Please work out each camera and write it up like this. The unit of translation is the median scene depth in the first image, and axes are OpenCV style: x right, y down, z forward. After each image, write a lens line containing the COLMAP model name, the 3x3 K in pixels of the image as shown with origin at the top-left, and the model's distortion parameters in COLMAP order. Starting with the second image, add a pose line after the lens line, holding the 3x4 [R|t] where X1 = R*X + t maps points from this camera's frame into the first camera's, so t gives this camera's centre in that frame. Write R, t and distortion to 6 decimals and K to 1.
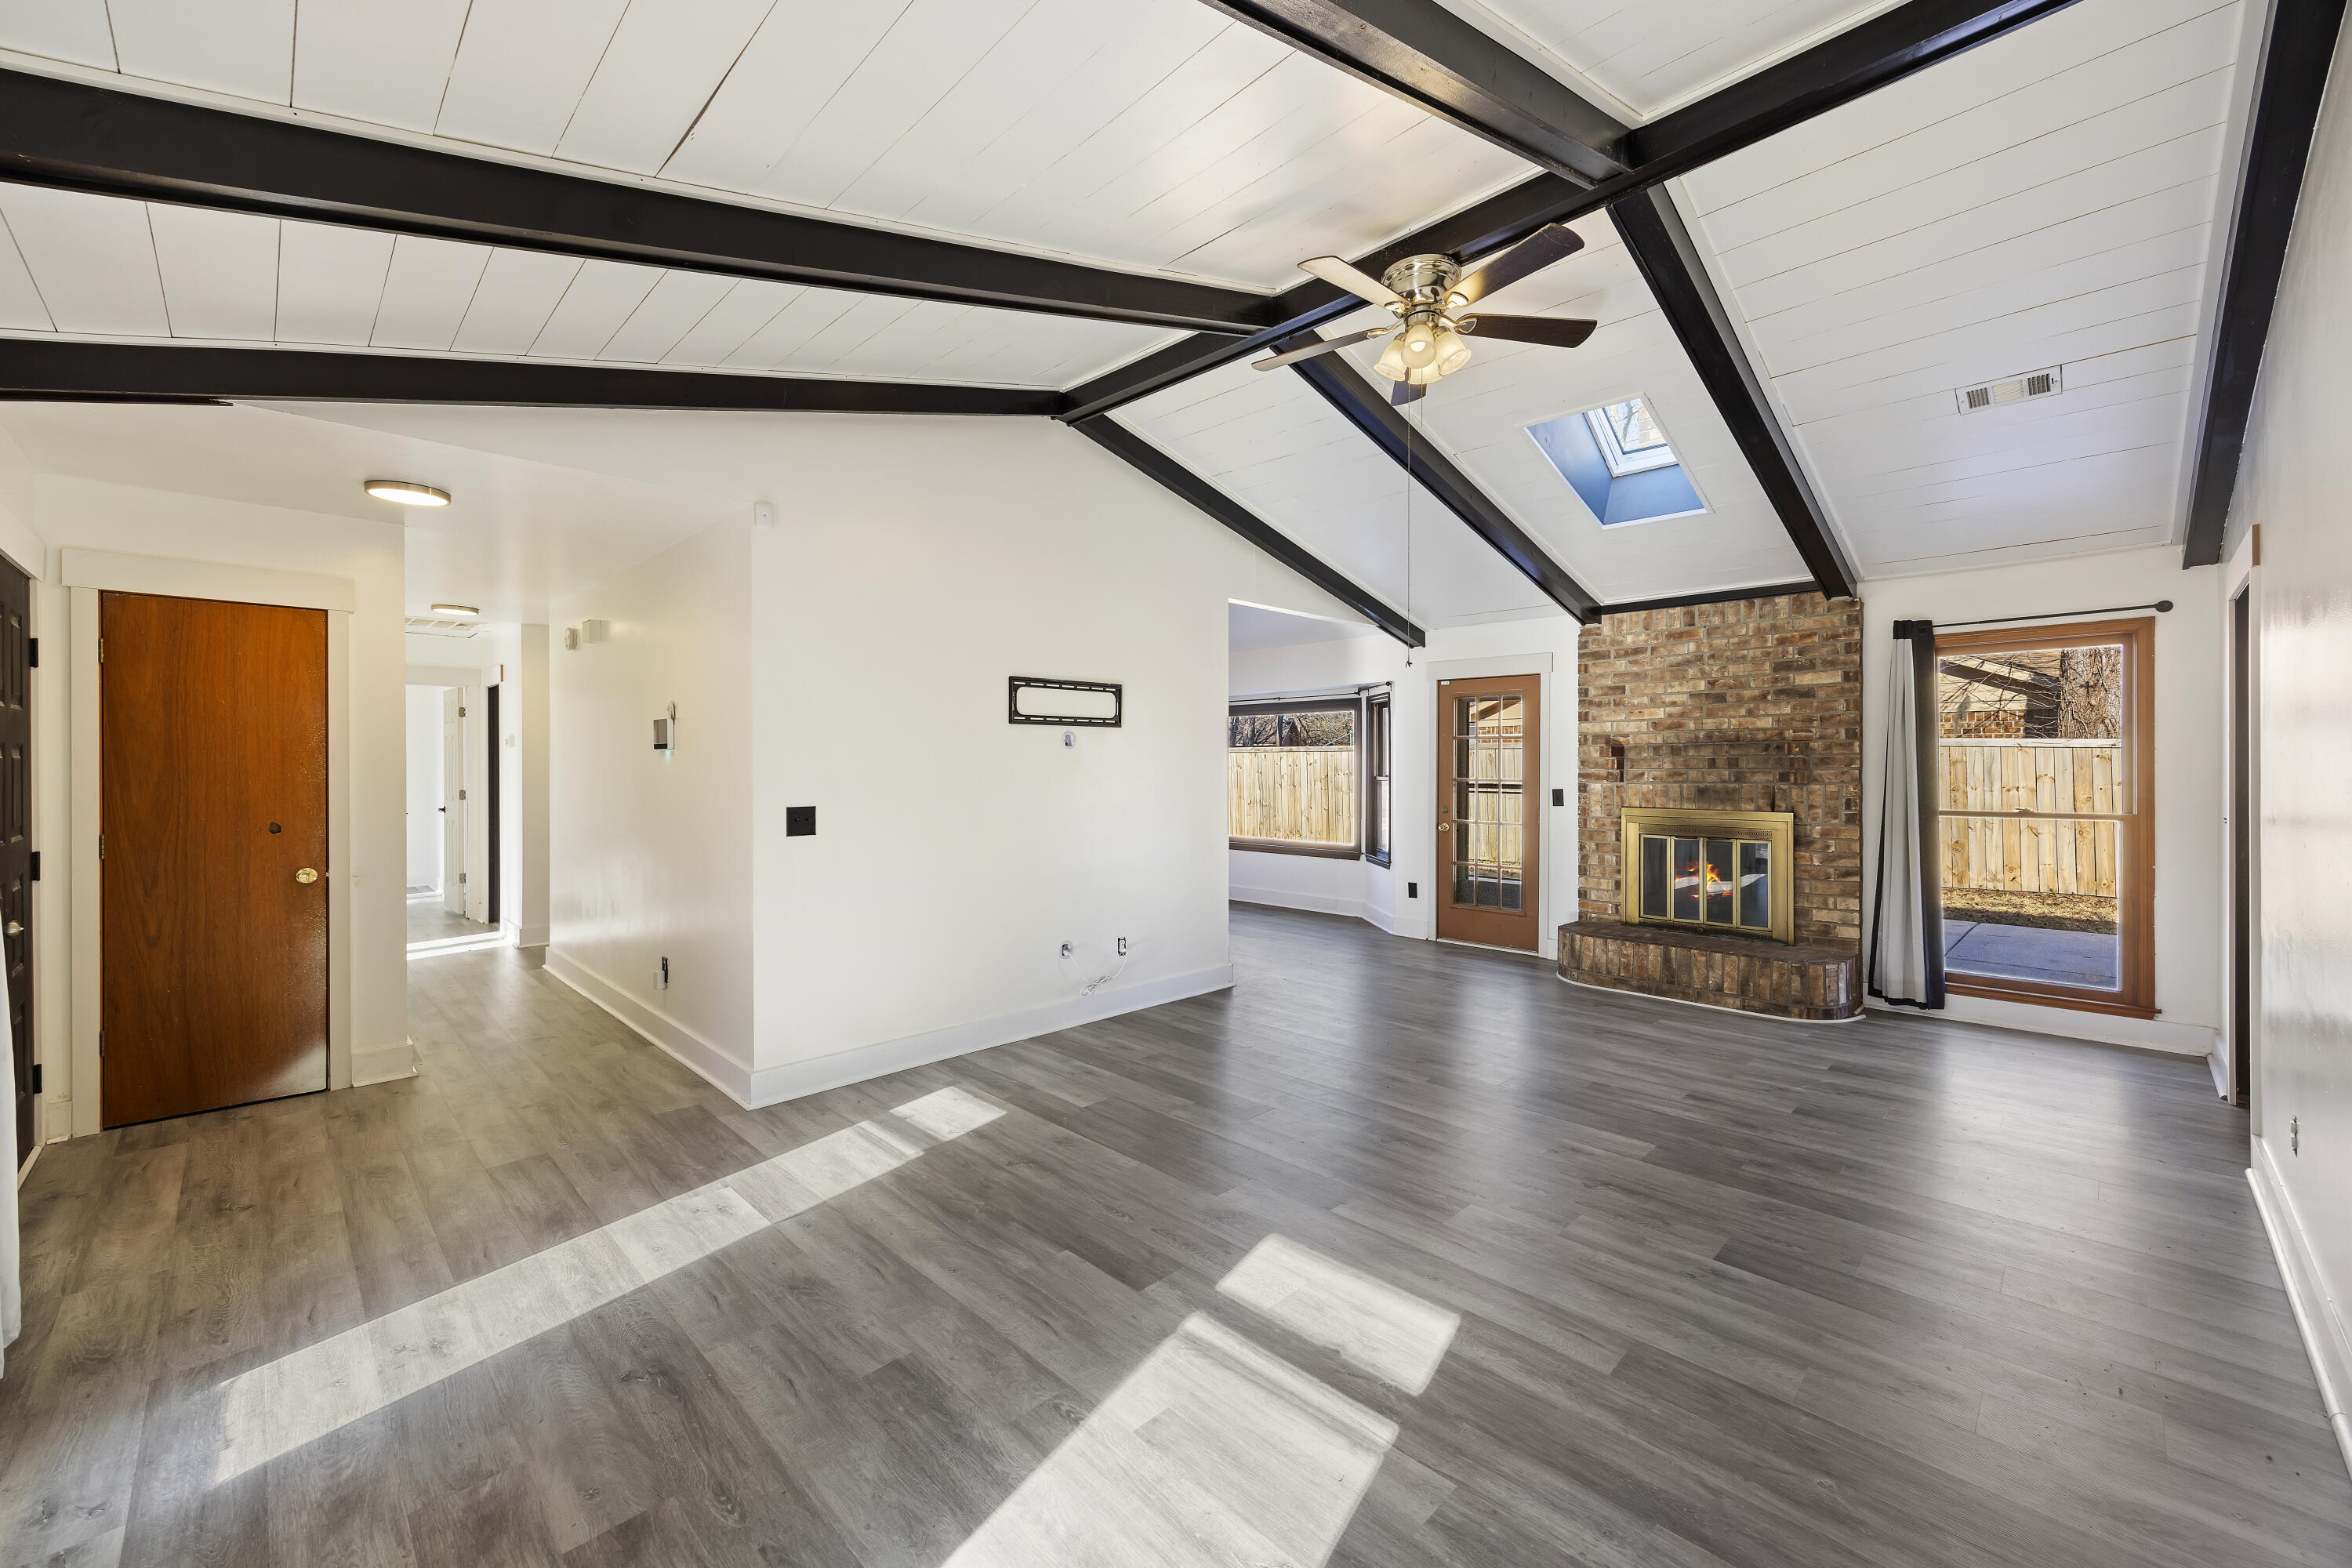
lens RADIAL K [[927.4, 0, 1174.6], [0, 927.4, 765.7], [0, 0, 1]] dist [0.009886, -0.001215]
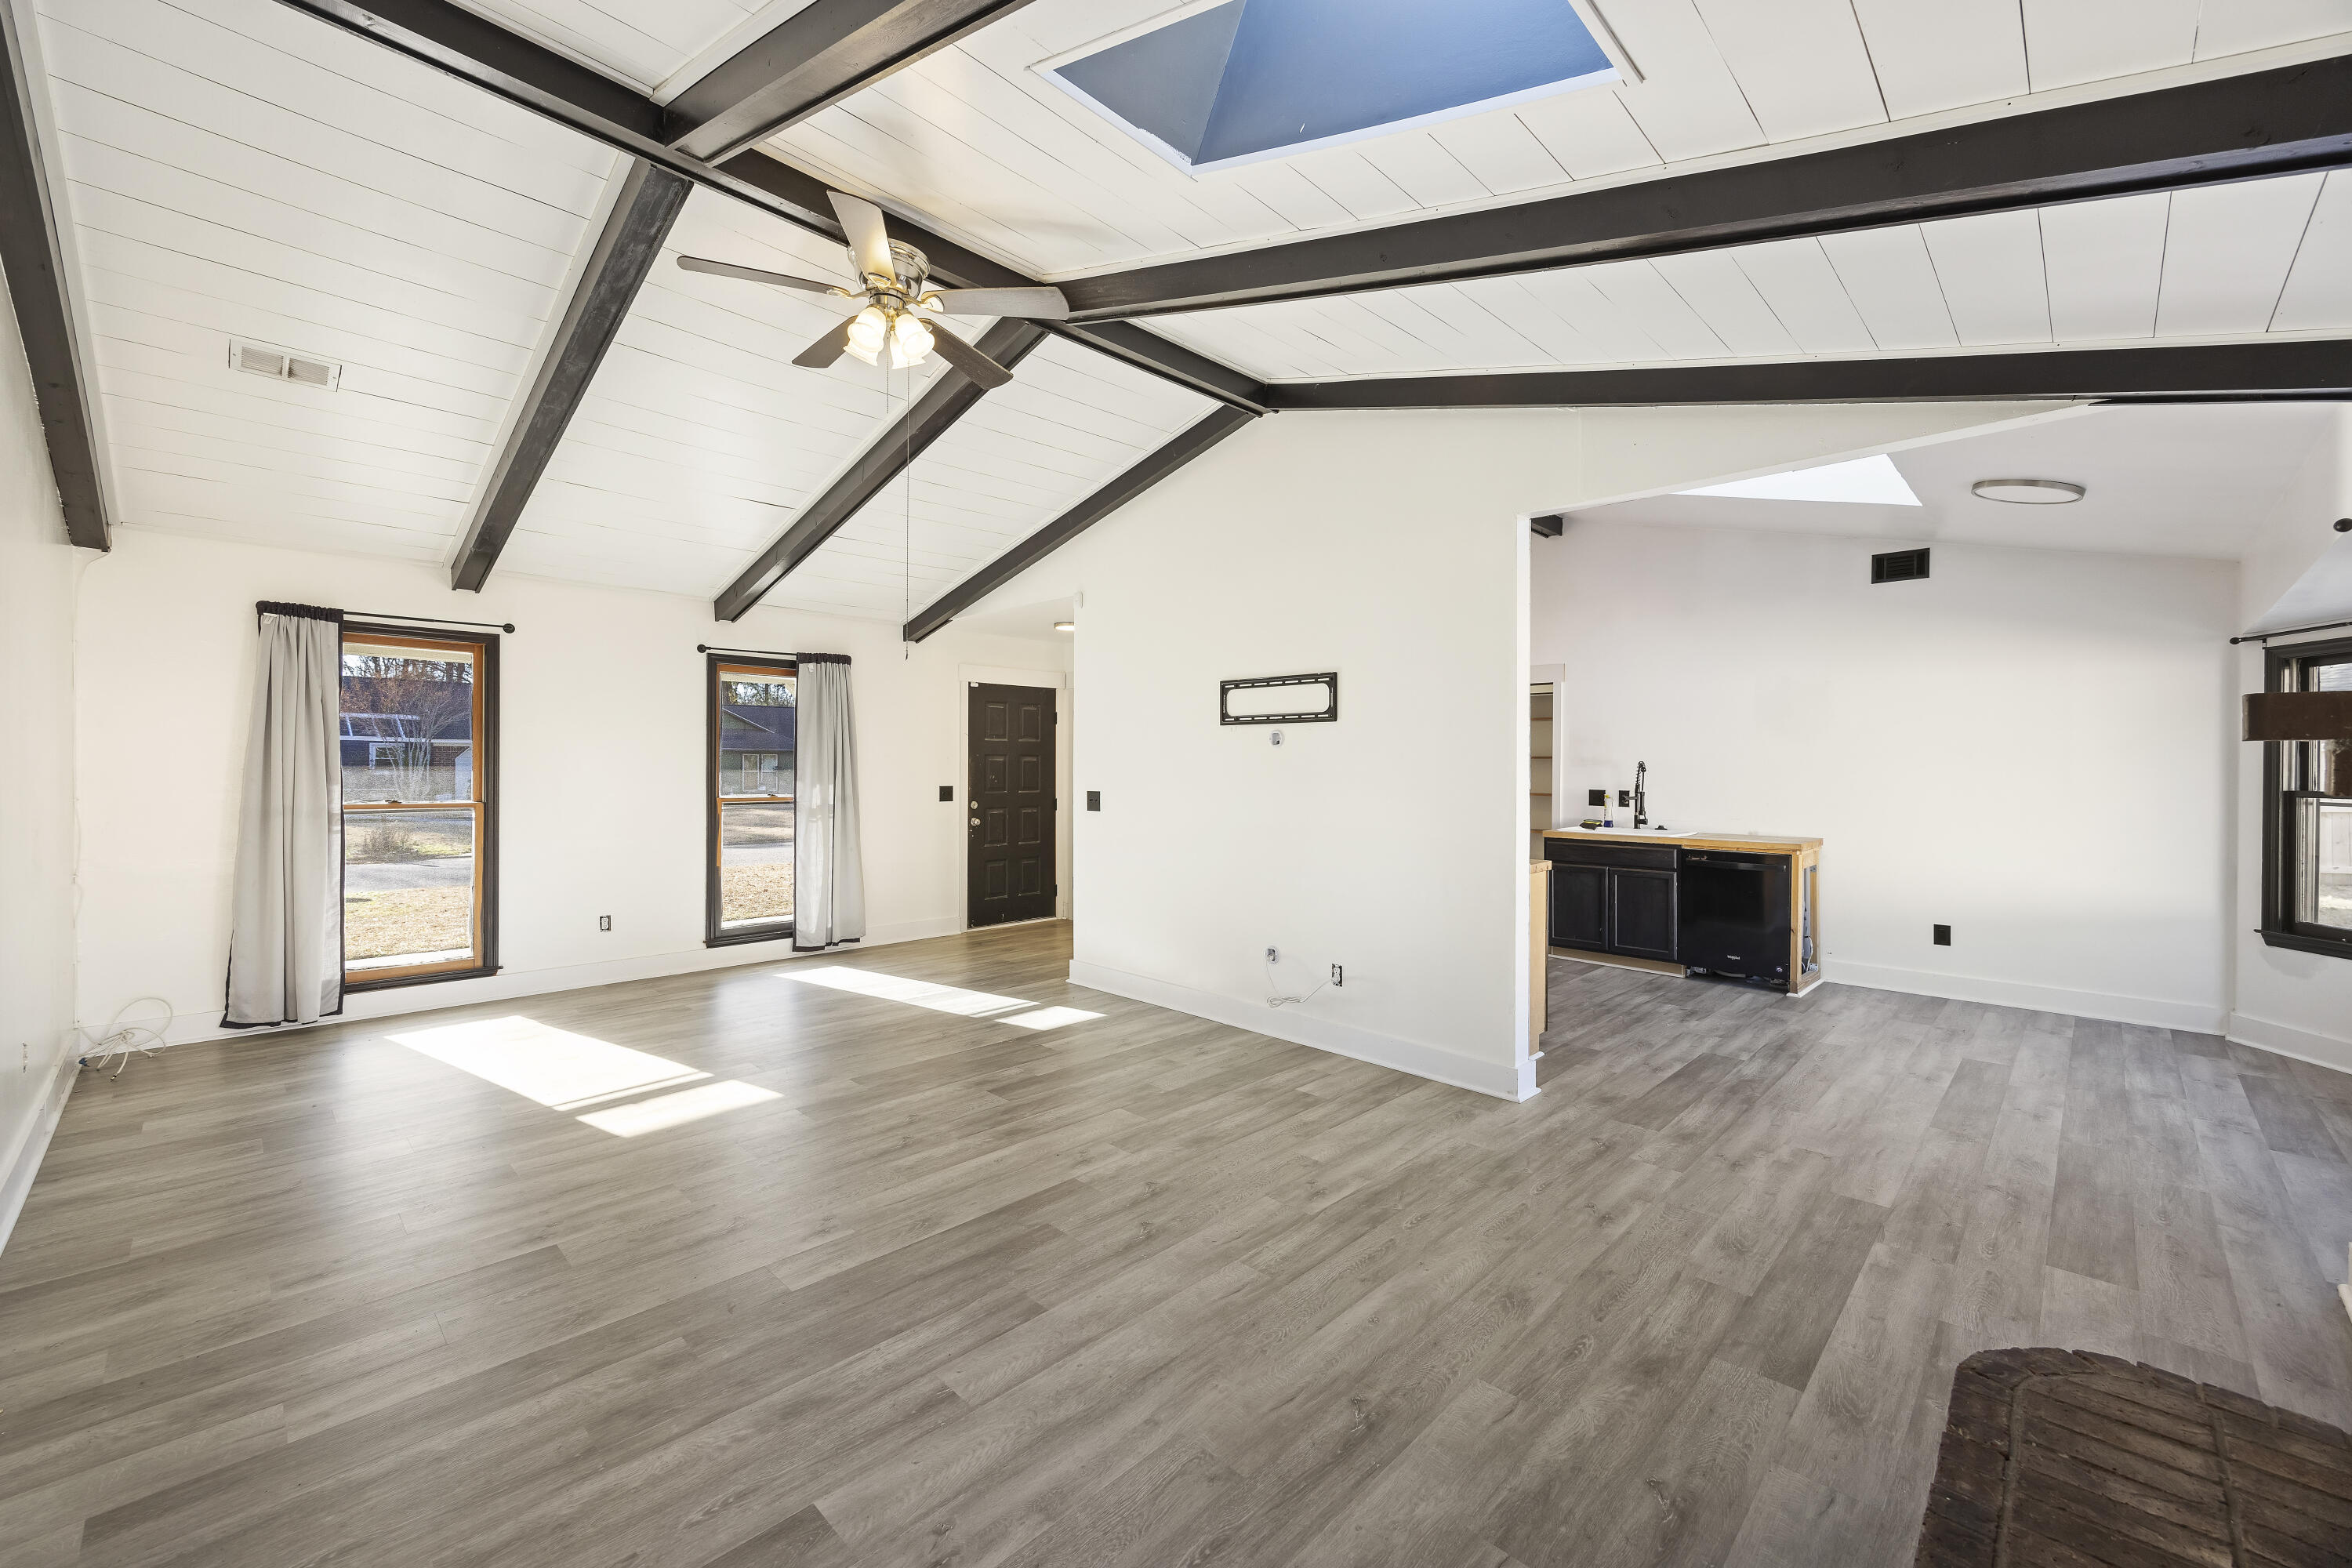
lens RADIAL K [[927.4, 0, 1165.6], [0, 927.4, 770.6], [0, 0, 1]] dist [0.009886, -0.001215]
pose [[0.003255, 0.004815, -0.999983, 0.897987], [-0.007909, 0.999957, 0.004789, 0.002230], [0.999963, 0.007894, 0.003293, 0.934618]]
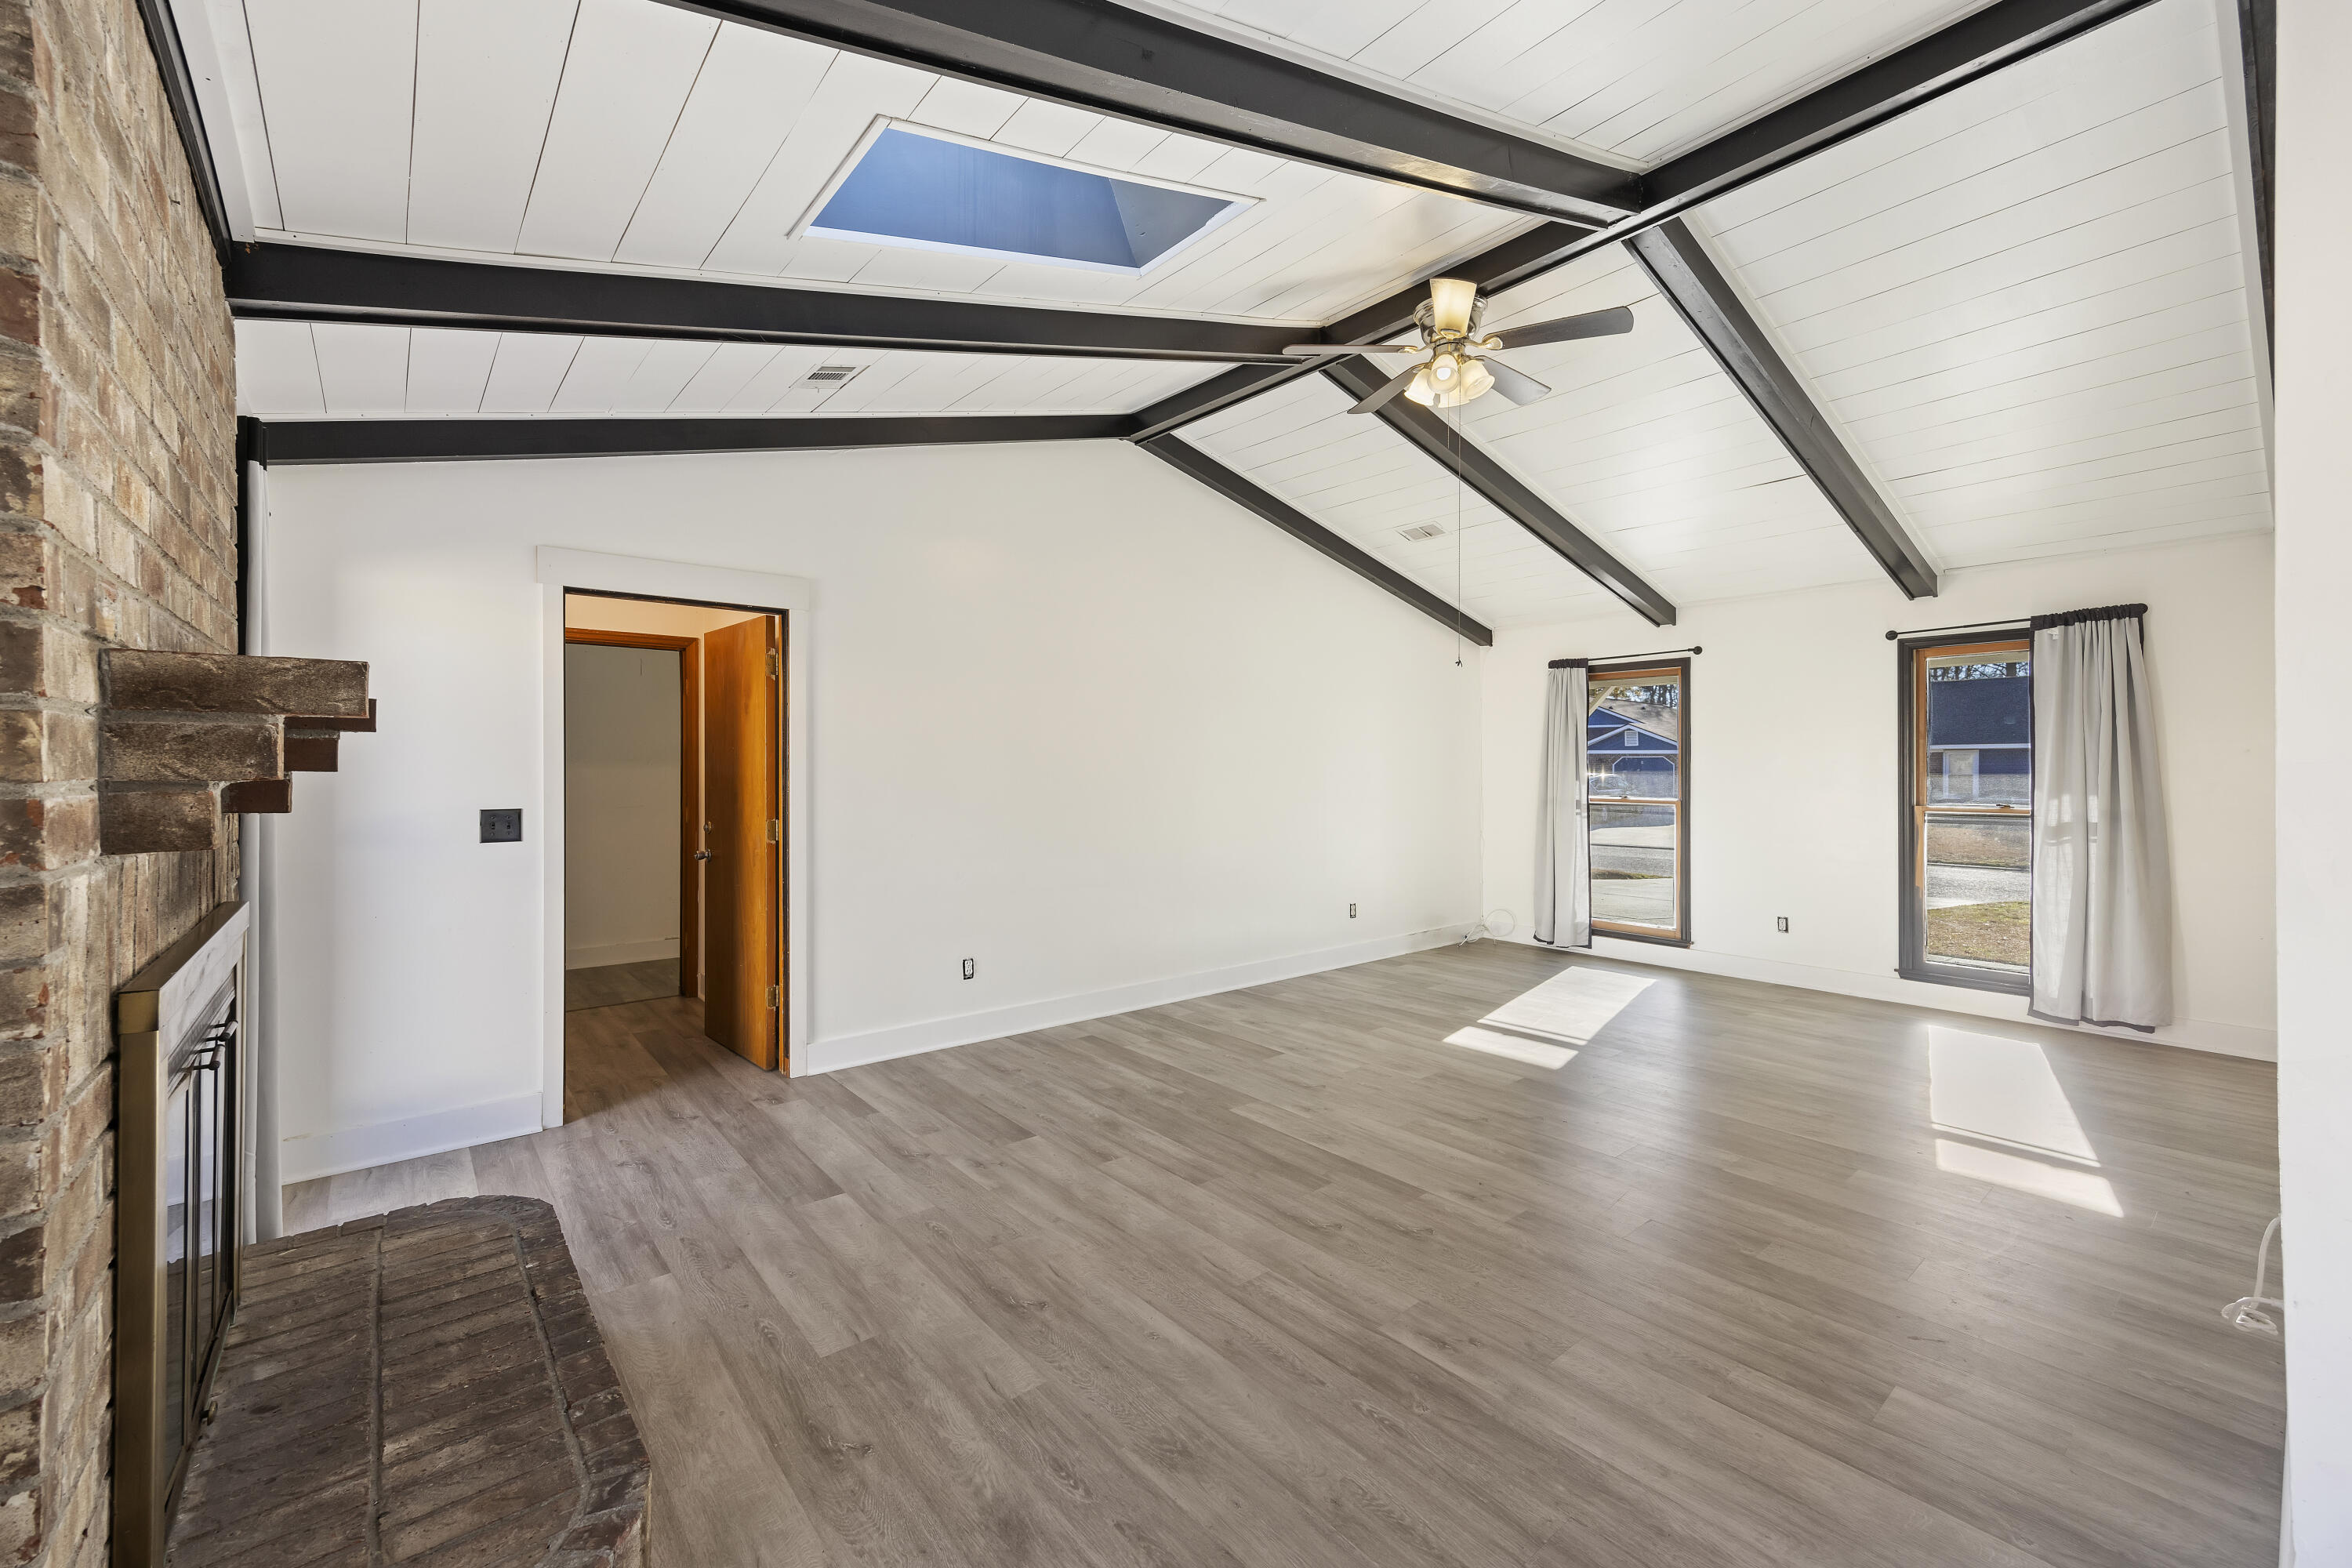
lens RADIAL K [[927.4, 0, 1186.1], [0, 927.4, 770.6], [0, 0, 1]] dist [0.009886, -0.001215]
pose [[-0.996721, 0.000144, 0.080912, 0.350013], [0.000328, 0.999997, 0.002259, 0.006511], [-0.080911, 0.002278, -0.996719, 1.520470]]
